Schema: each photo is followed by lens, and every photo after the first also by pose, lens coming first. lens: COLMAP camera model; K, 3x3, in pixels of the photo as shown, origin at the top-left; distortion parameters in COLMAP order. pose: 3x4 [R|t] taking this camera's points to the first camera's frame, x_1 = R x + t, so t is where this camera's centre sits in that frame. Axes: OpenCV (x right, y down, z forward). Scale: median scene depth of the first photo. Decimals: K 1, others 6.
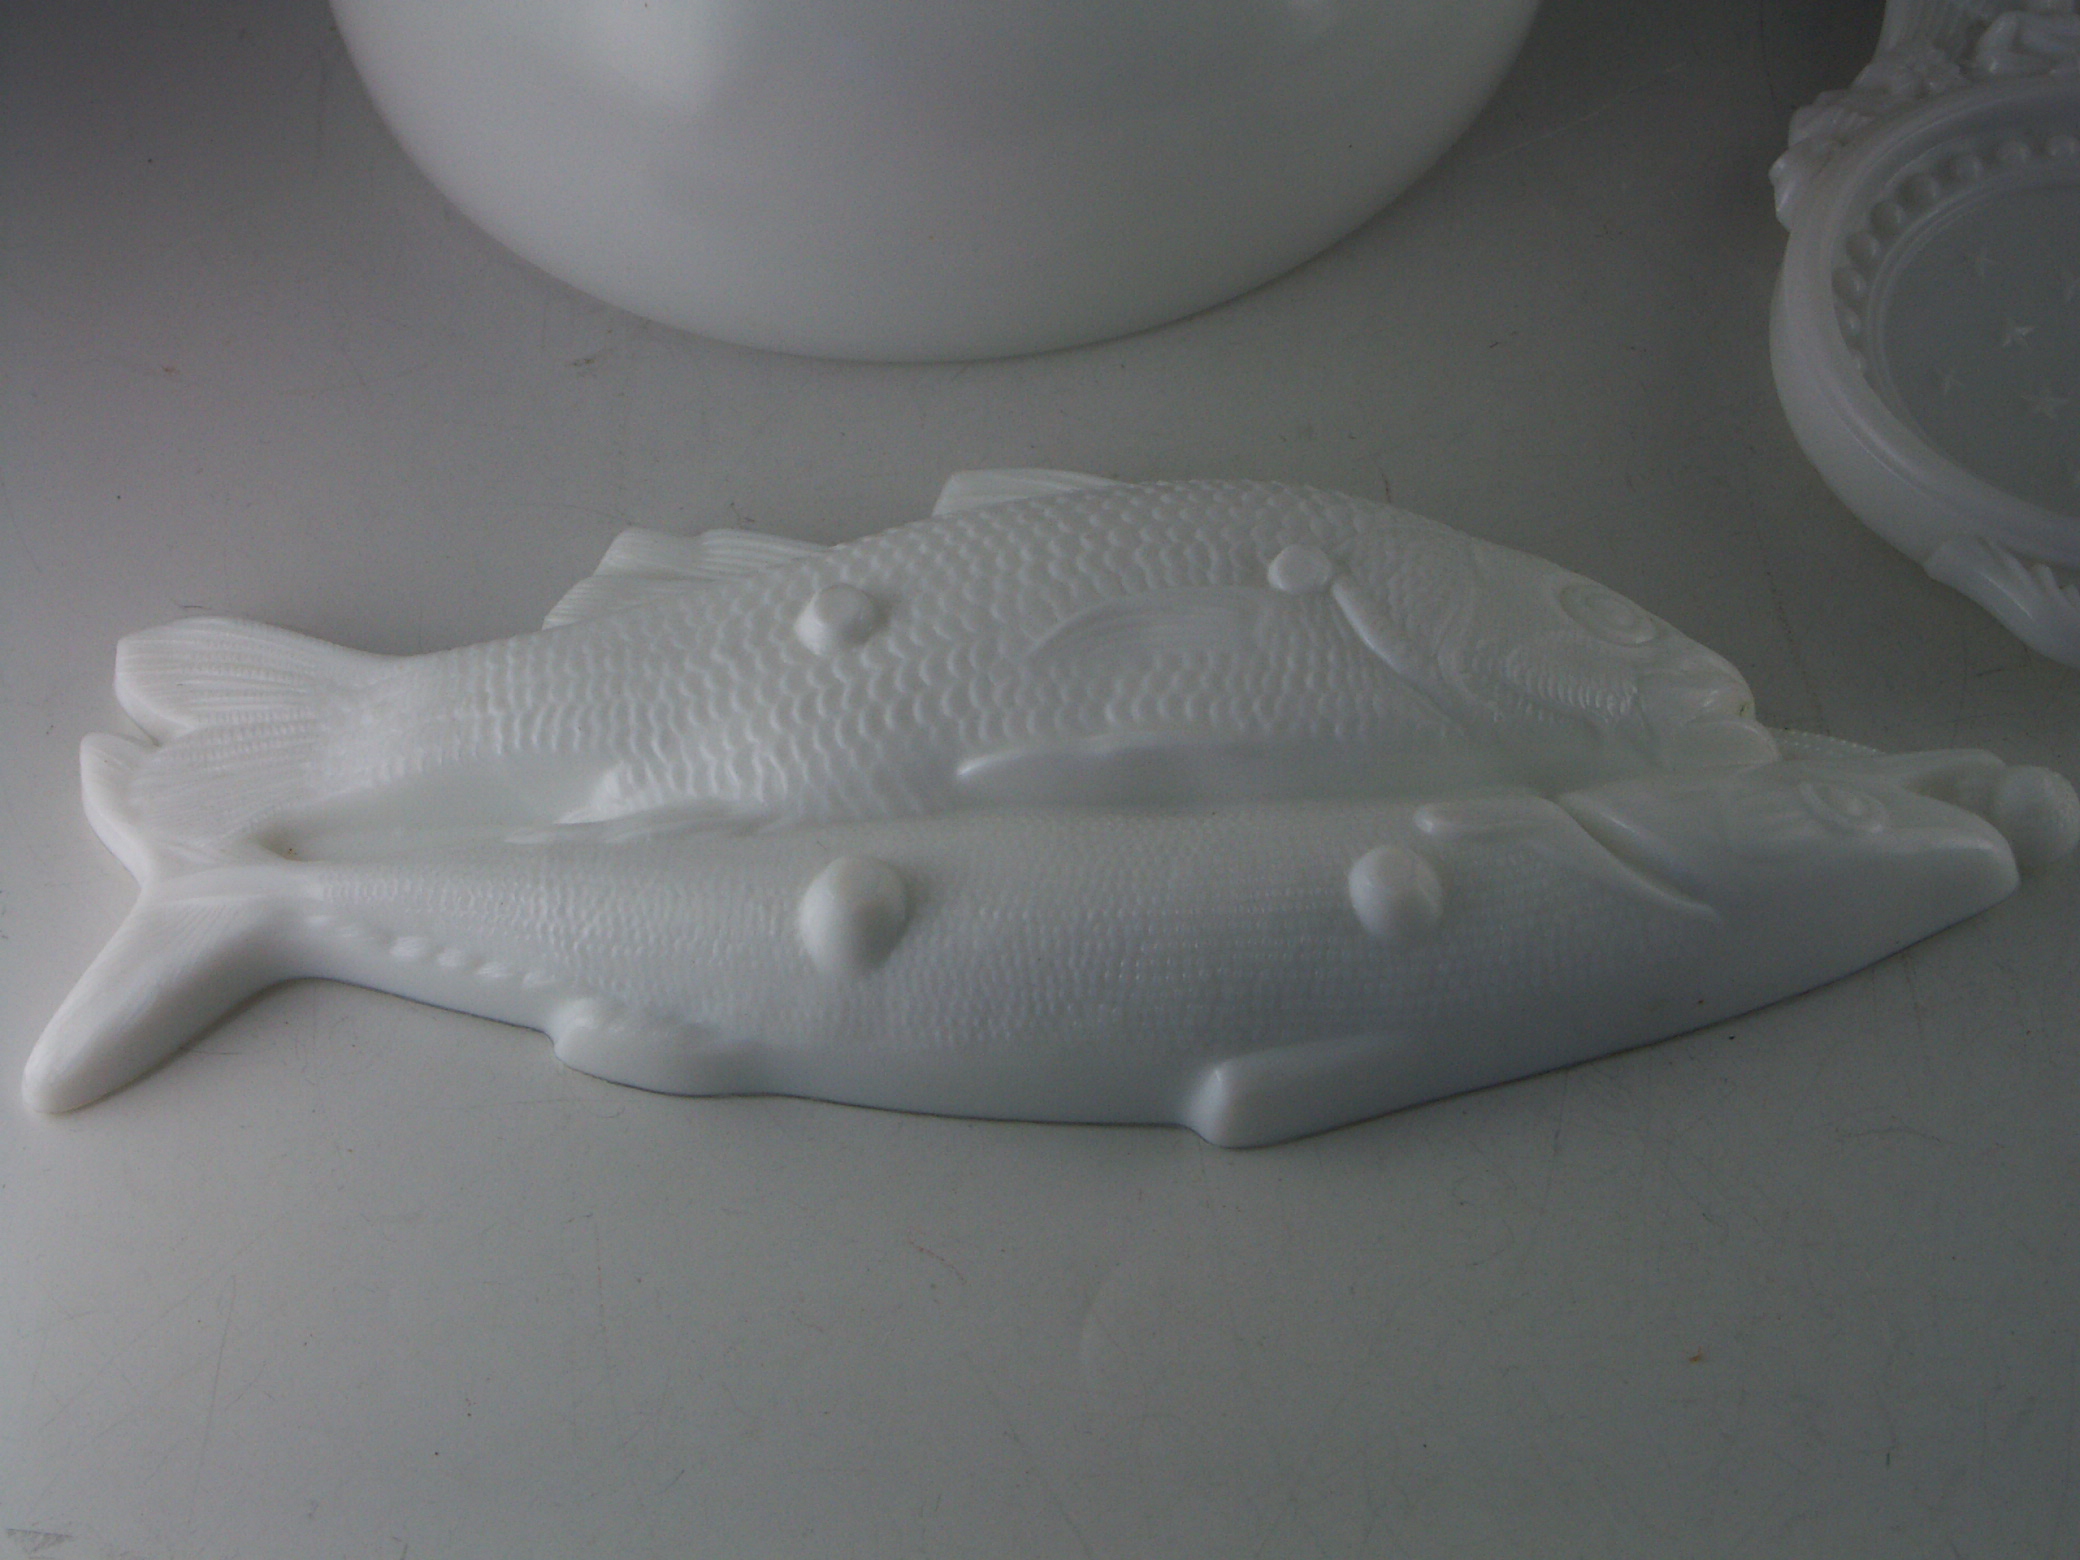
lens RADIAL K [[4164.0, 0, 1040.0], [0, 4164.0, 780.0], [0, 0, 1]] dist [-0.051885, 1.461008]
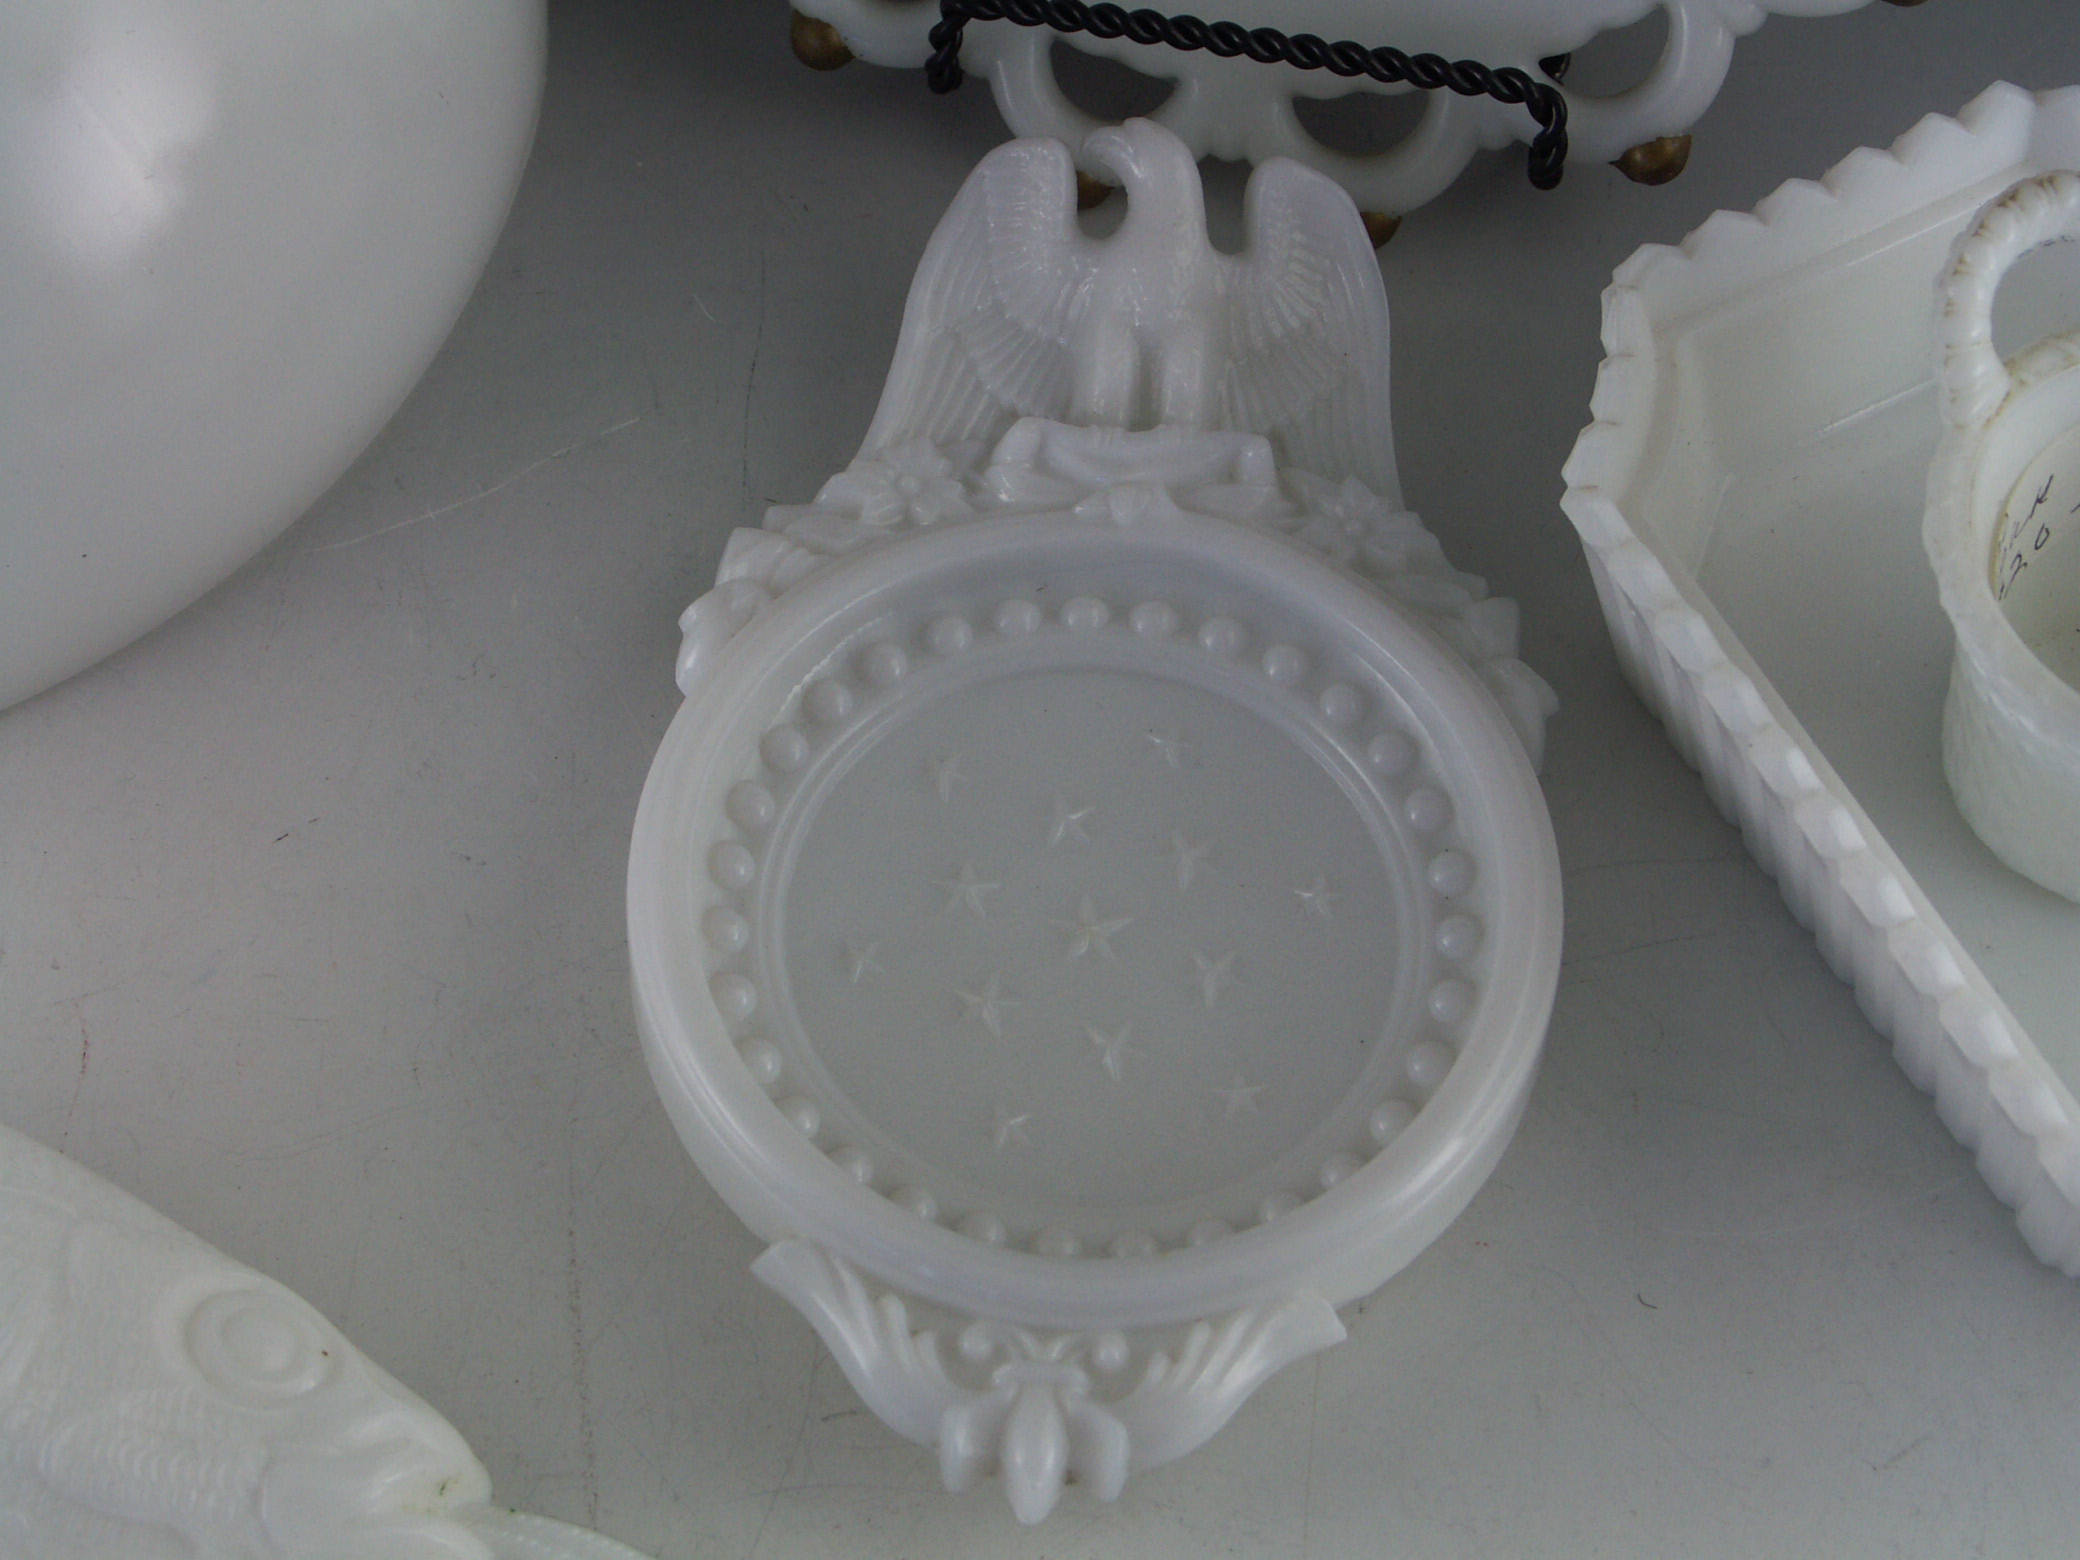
lens RADIAL K [[4164.0, 0, 1040.0], [0, 4164.0, 780.0], [0, 0, 1]] dist [-0.051885, 1.461008]
pose [[0.998132, 0.060590, 0.007840, 0.261714], [-0.061036, 0.994580, 0.084170, -0.205615], [-0.002698, -0.084491, 0.996421, 0.312780]]
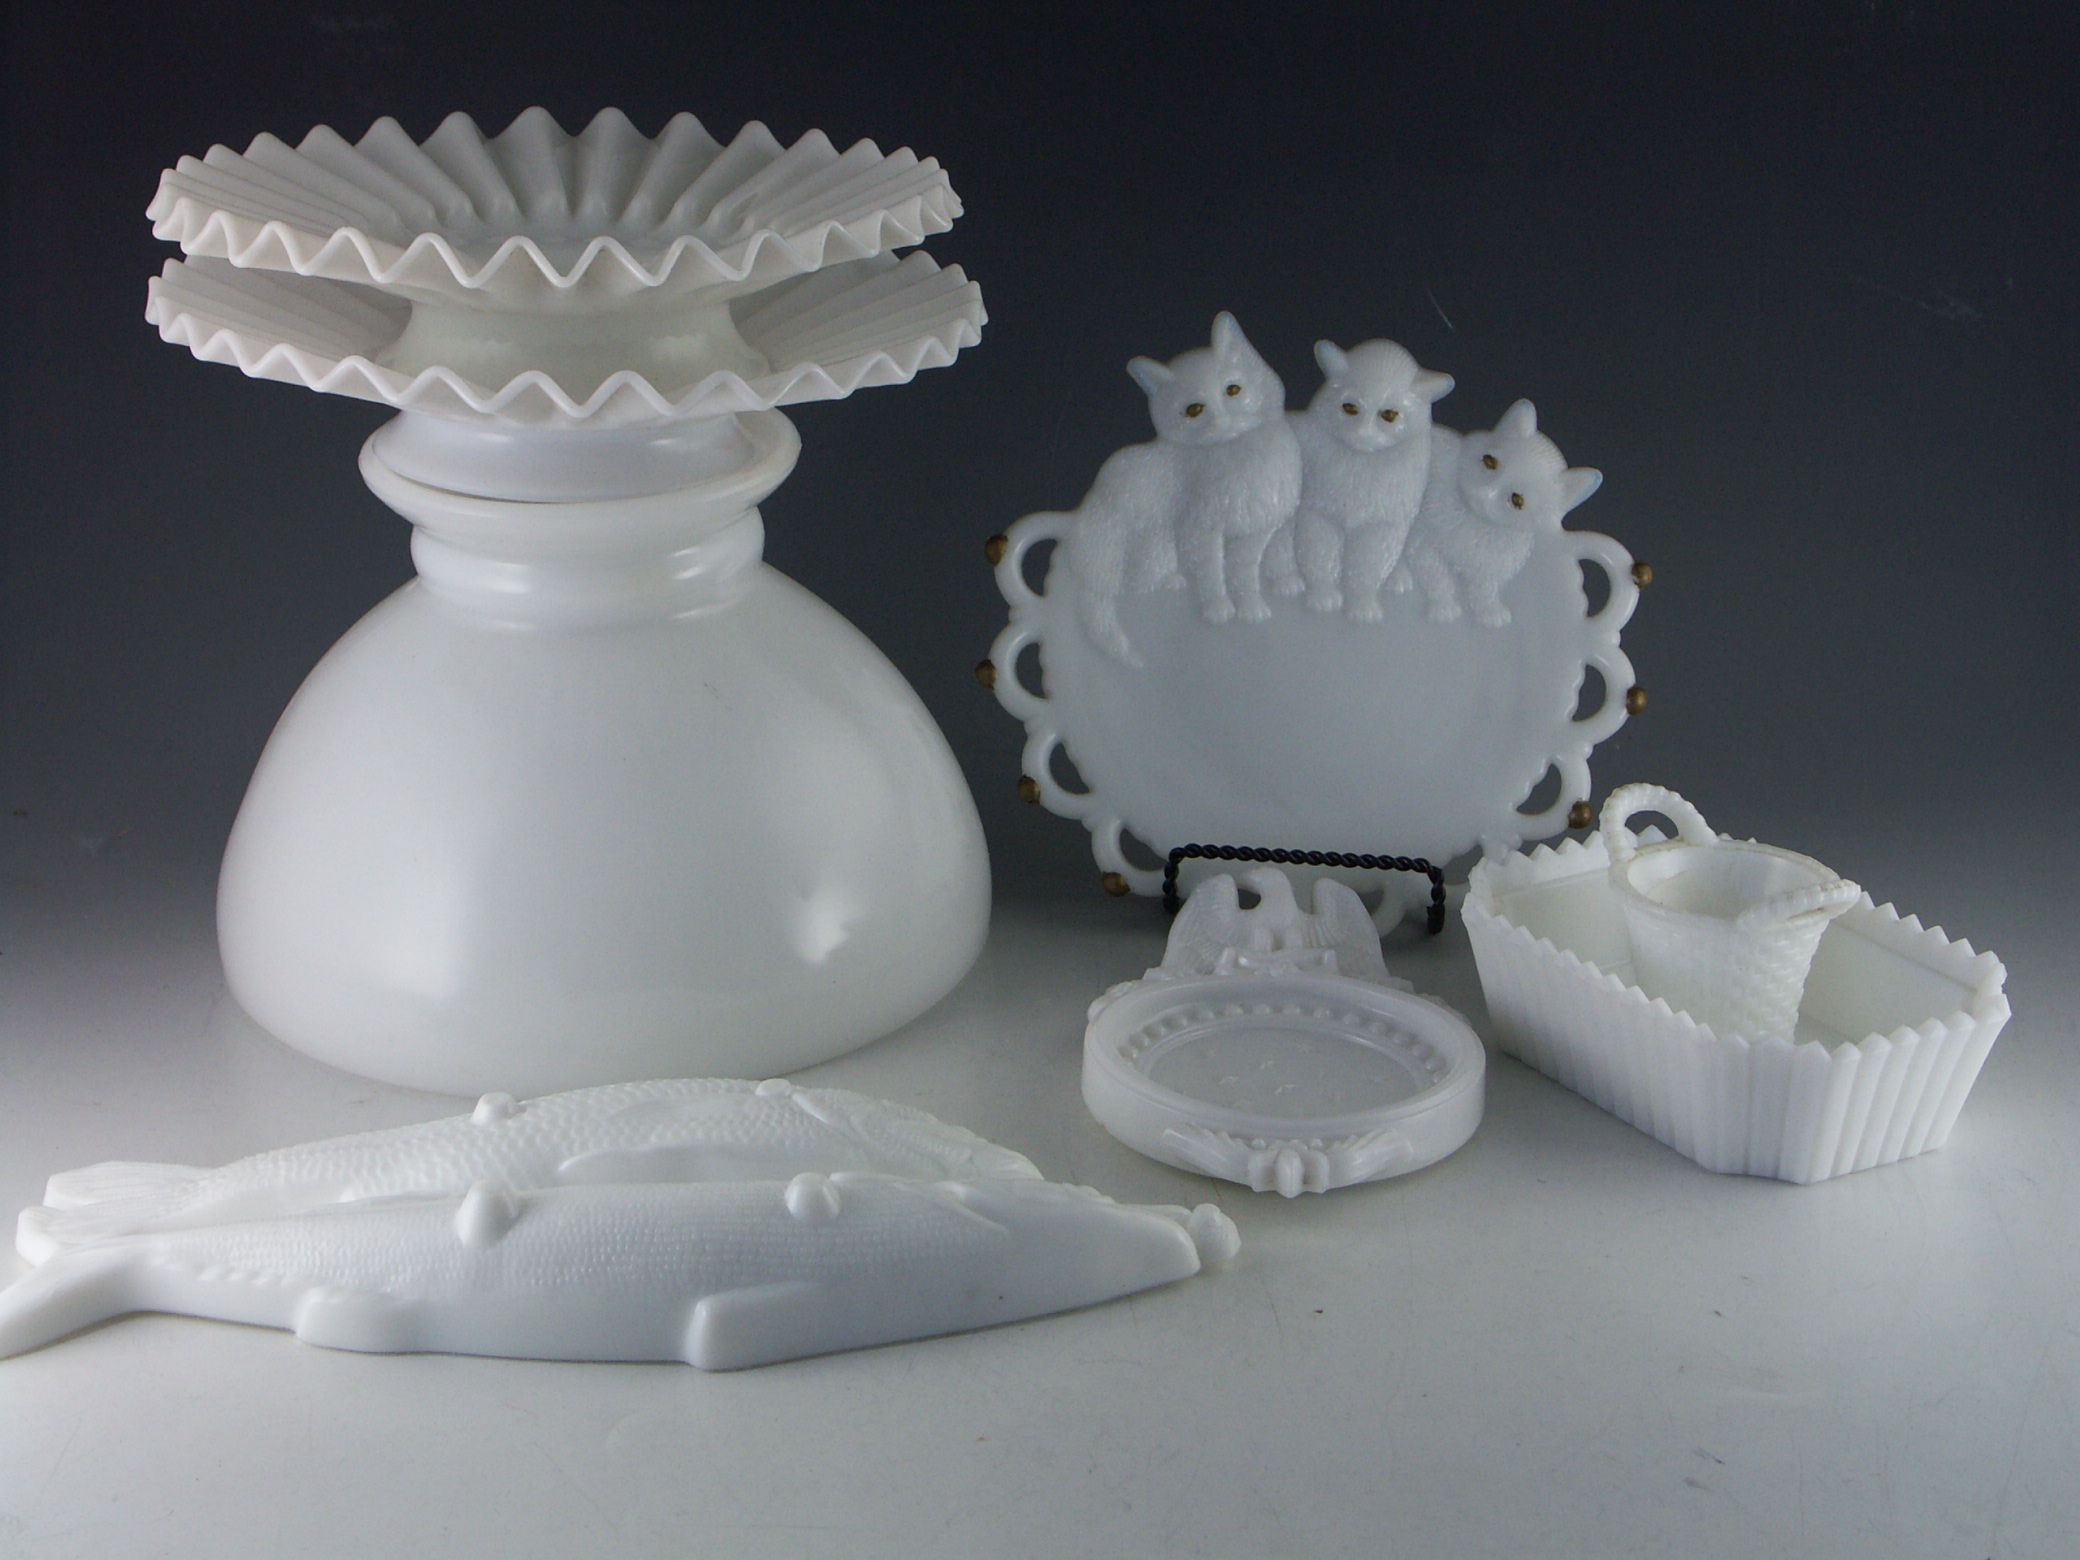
lens RADIAL K [[4164.0, 0, 1040.0], [0, 4164.0, 780.0], [0, 0, 1]] dist [-0.051885, 1.461008]
pose [[0.998823, 0.036991, 0.031375, 0.113047], [-0.012620, 0.822746, -0.568269, 0.805068], [-0.046835, 0.567205, 0.822244, -0.461224]]
